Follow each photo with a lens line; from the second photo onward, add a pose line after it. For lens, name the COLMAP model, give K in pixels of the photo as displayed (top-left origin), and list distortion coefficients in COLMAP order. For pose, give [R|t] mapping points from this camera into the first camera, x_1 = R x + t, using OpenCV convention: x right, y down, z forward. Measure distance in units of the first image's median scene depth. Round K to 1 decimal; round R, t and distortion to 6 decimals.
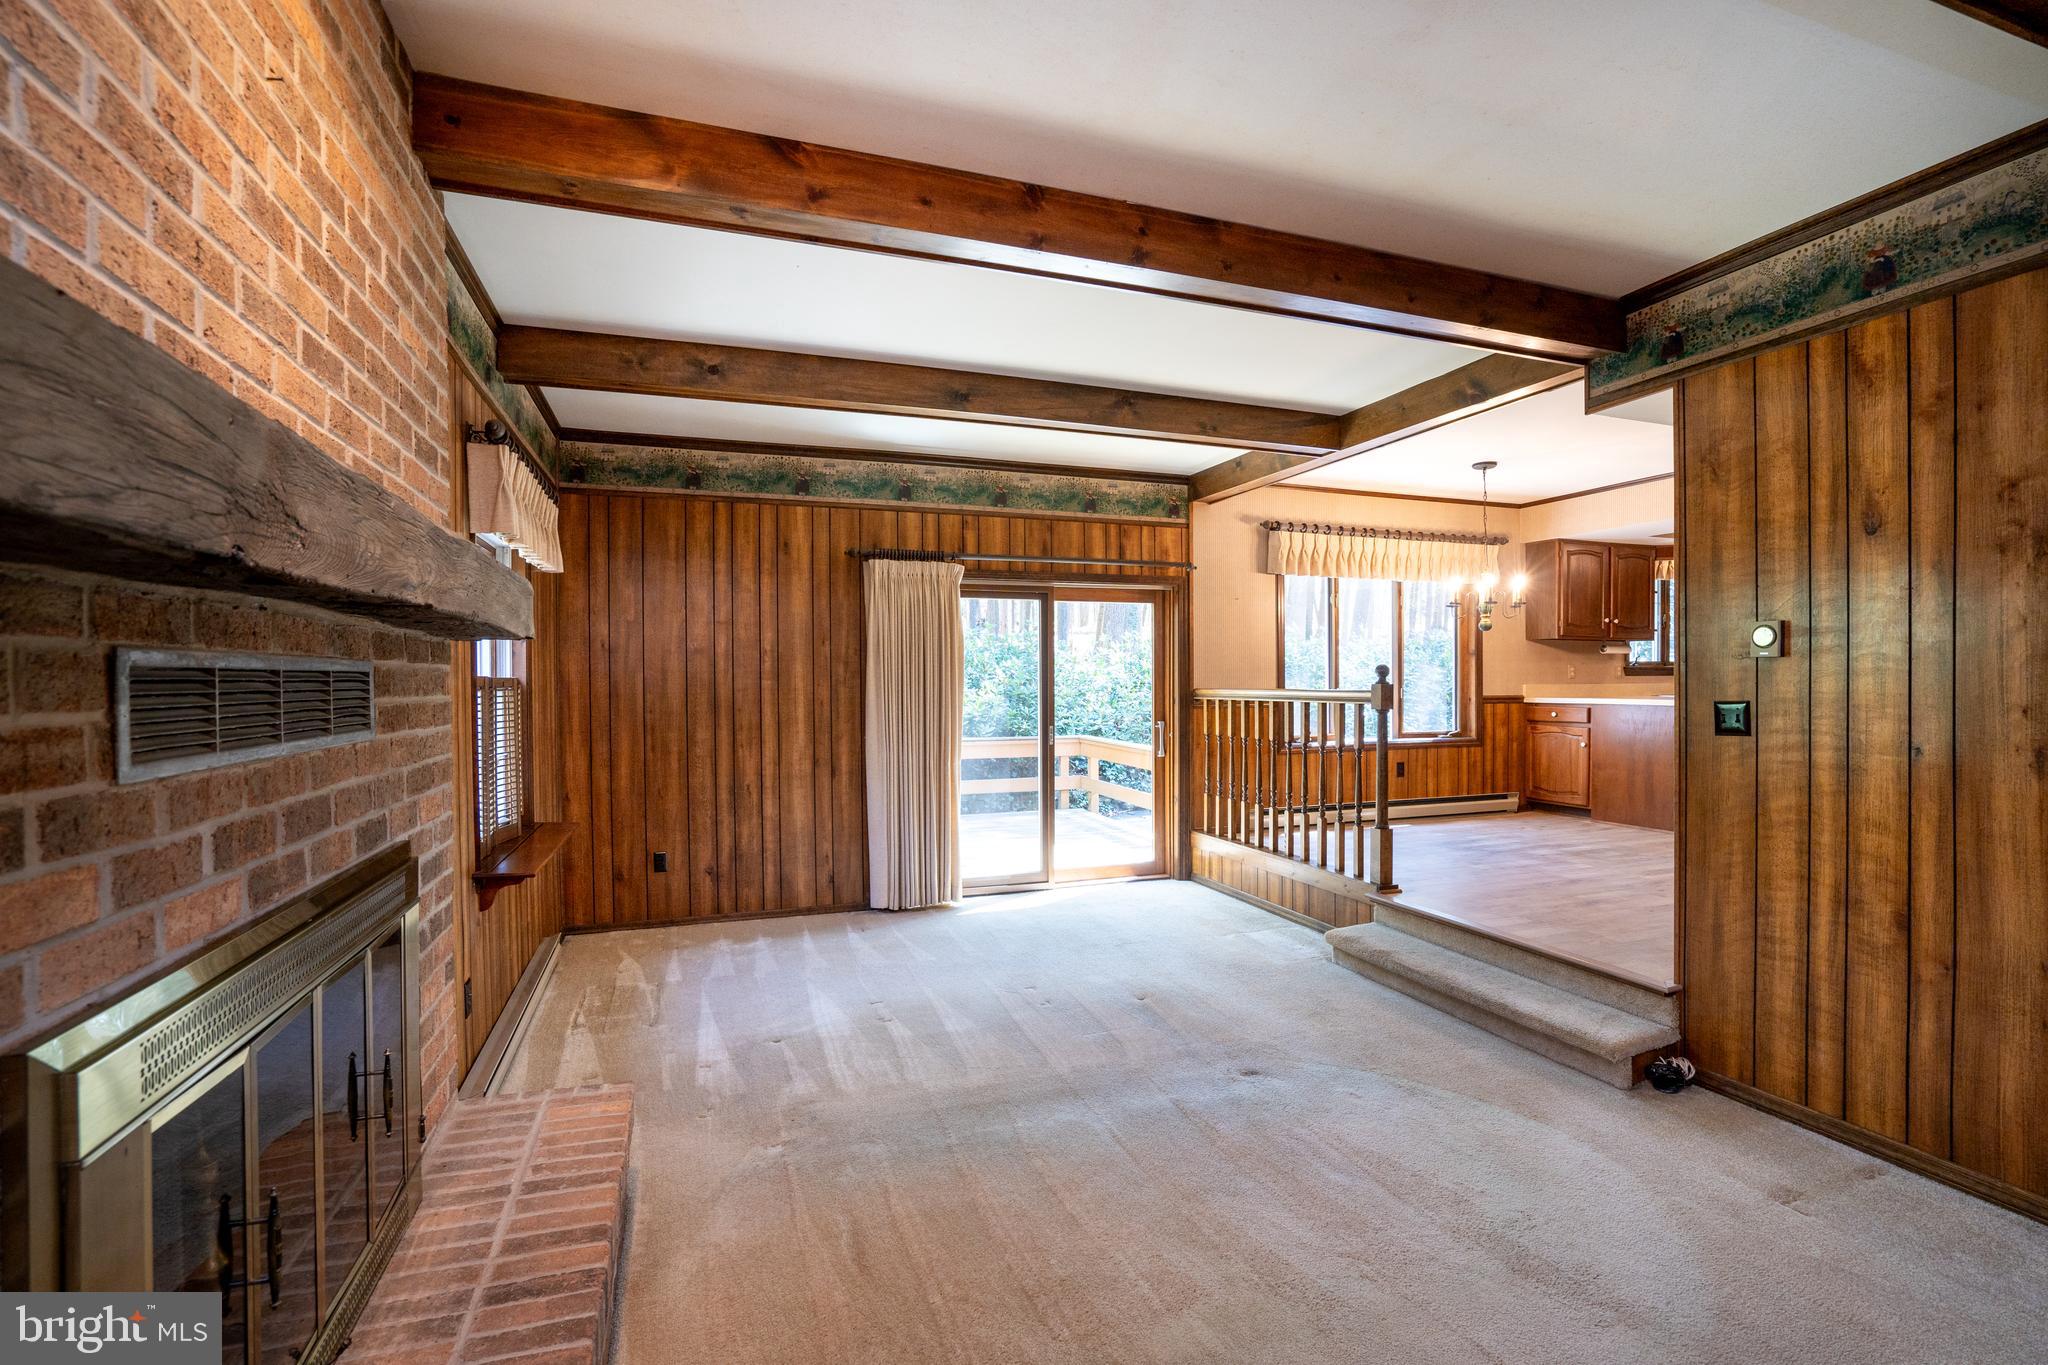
lens RADIAL K [[947.3, 0, 1030.1], [0, 947.3, 688.0], [0, 0, 1]] dist [-0.057833, 0.021128]
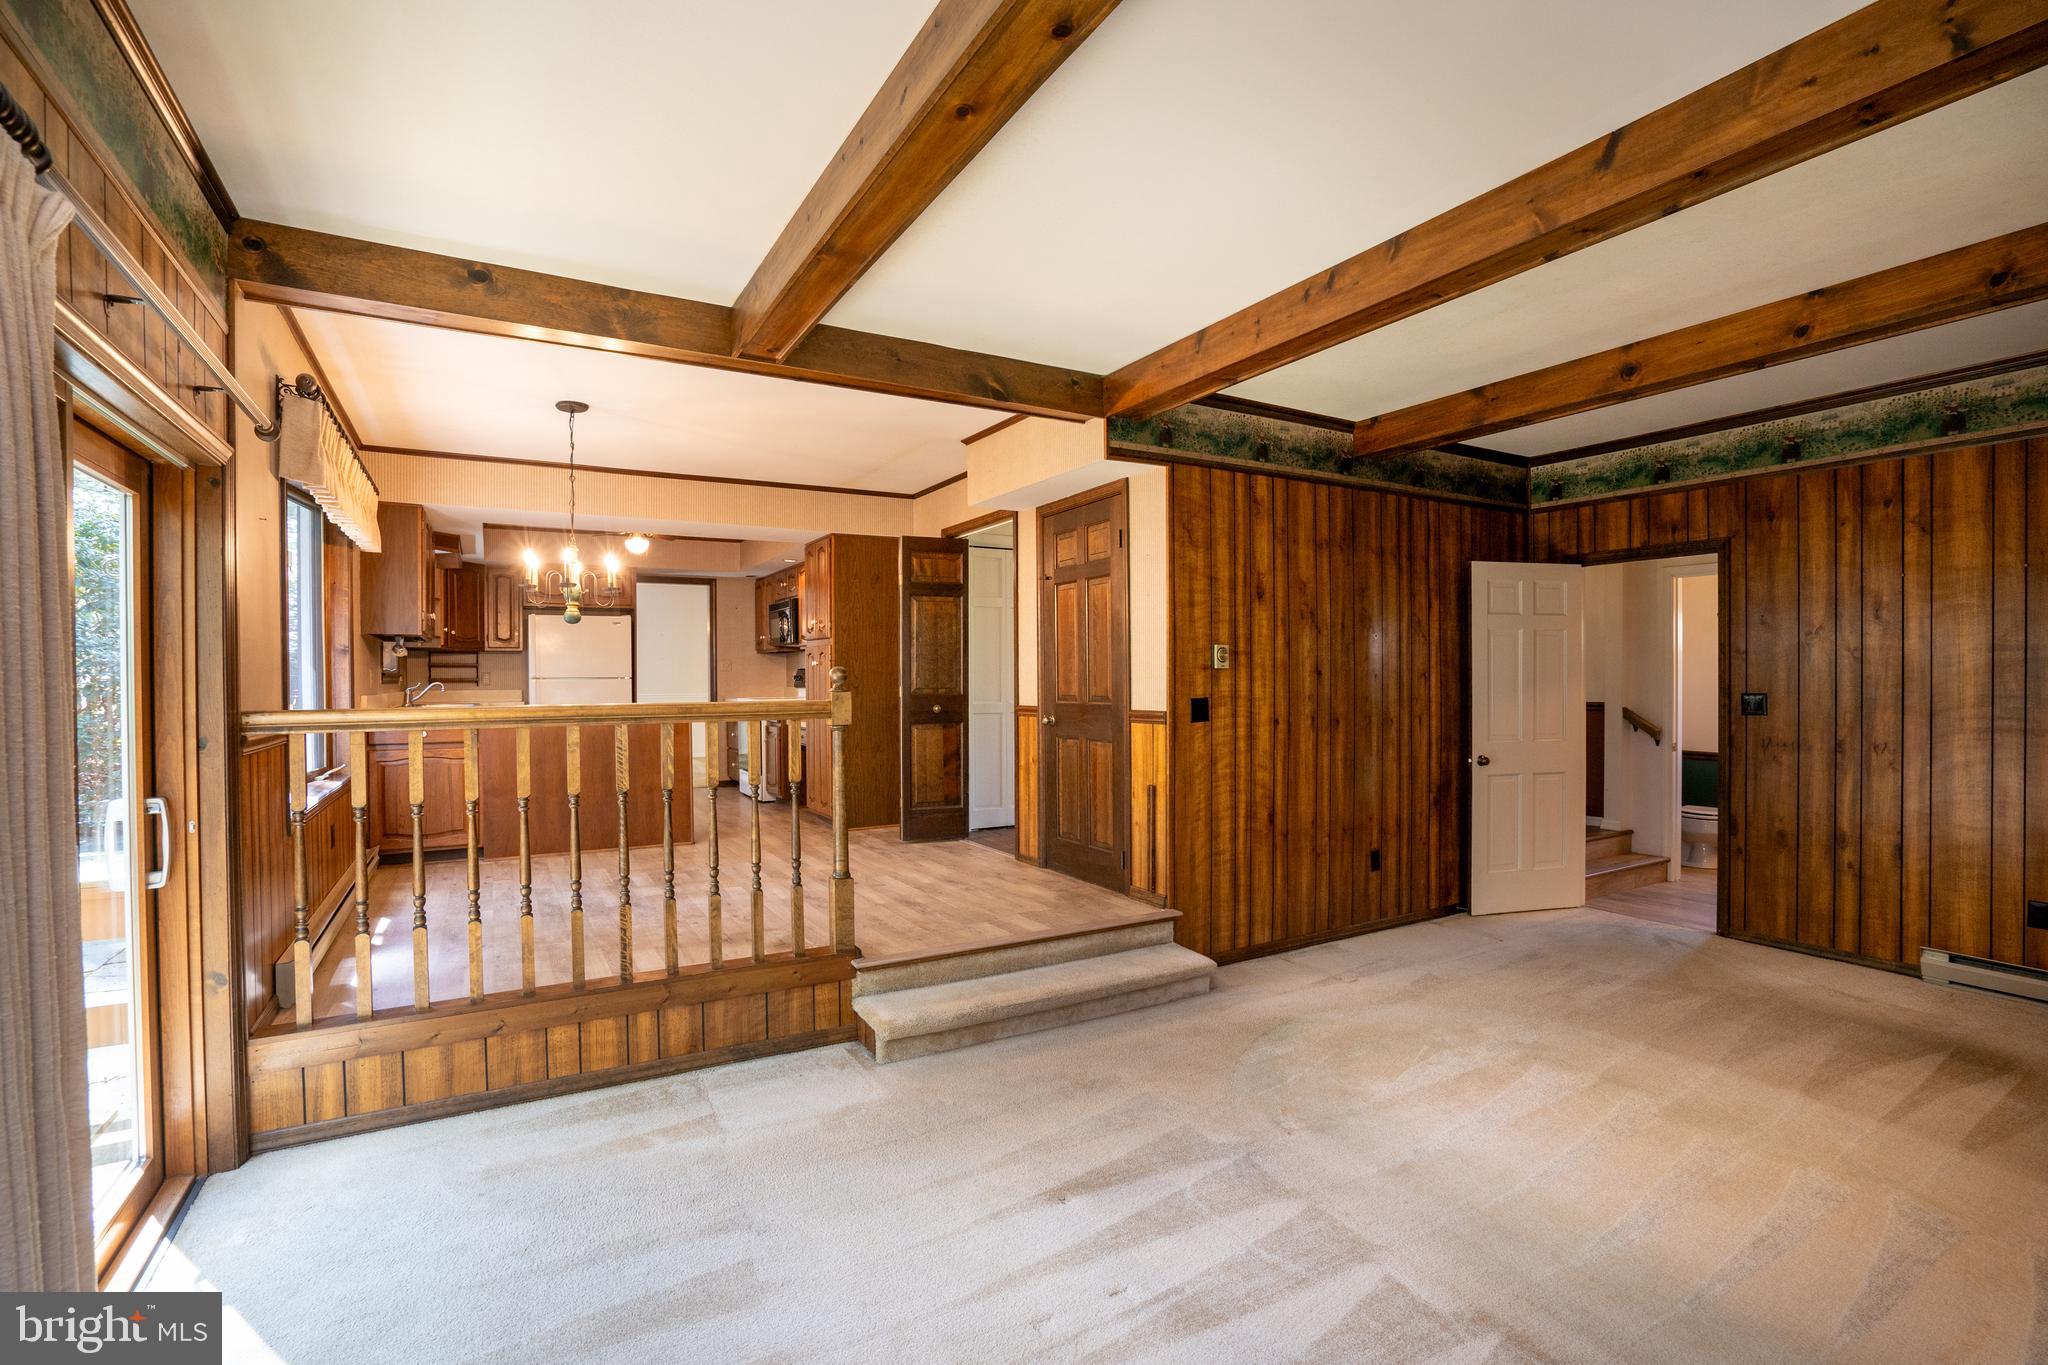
lens RADIAL K [[947.3, 0, 1031.4], [0, 947.3, 692.6], [0, 0, 1]] dist [-0.057833, 0.021128]
pose [[-0.185625, -0.007732, 0.982590, -0.352146], [0.017436, 0.999786, 0.011162, -0.008507], [-0.982466, 0.019204, -0.185450, 0.824637]]
